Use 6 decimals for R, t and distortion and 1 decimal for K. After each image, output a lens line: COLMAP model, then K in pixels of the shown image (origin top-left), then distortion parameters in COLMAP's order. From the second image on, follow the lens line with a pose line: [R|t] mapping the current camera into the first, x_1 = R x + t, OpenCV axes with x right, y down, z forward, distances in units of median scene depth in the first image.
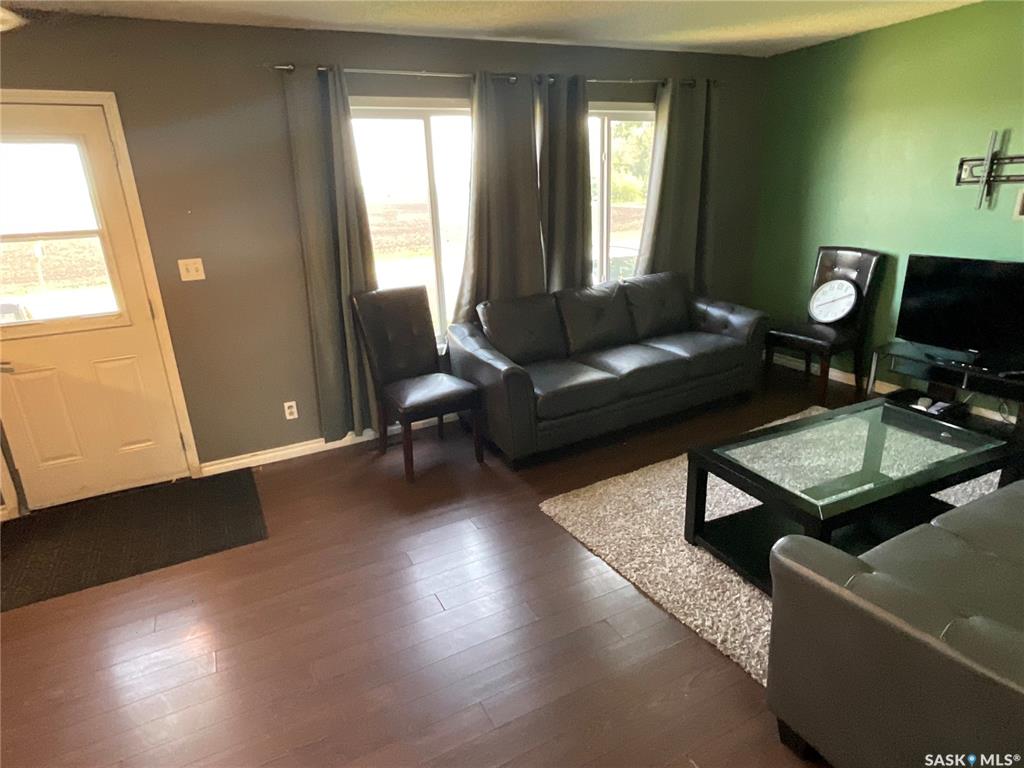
lens RADIAL K [[594.6, 0, 510.8], [0, 594.6, 381.5], [0, 0, 1]] dist [0.006042, 0.000145]
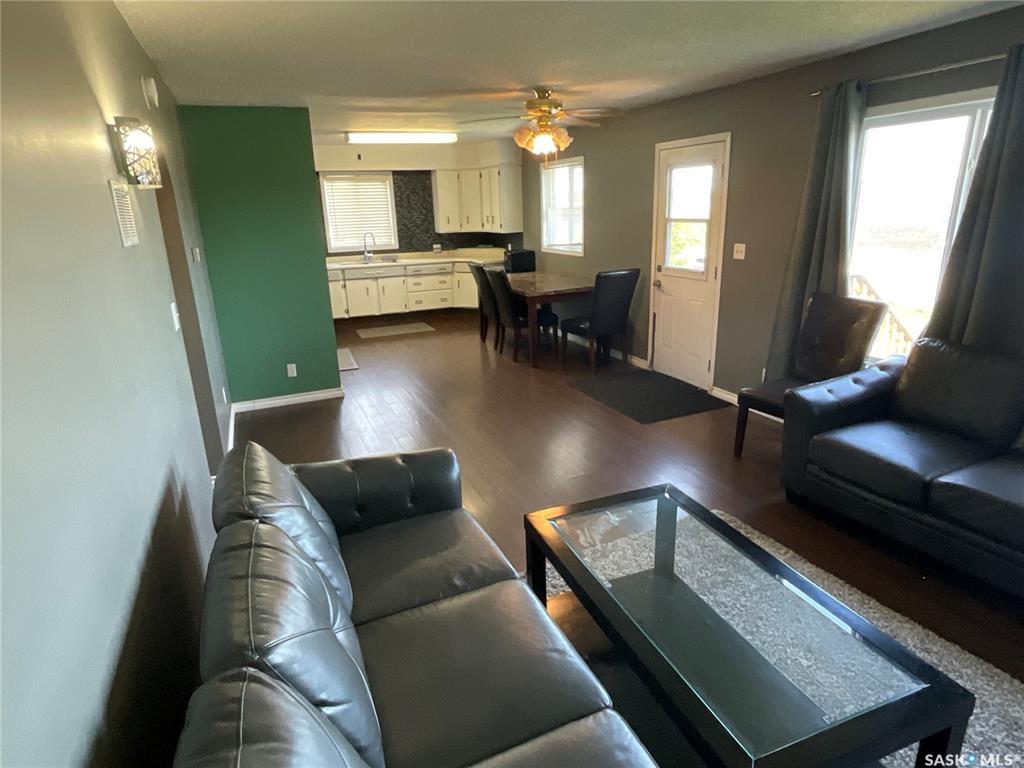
lens RADIAL K [[594.6, 0, 511.3], [0, 594.6, 386.2], [0, 0, 1]] dist [0.006042, 0.000145]
pose [[-0.059812, 0.334372, -0.940541, 0.867795], [-0.279178, 0.899024, 0.337366, -0.211673], [0.958375, 0.282757, 0.039577, 0.483012]]
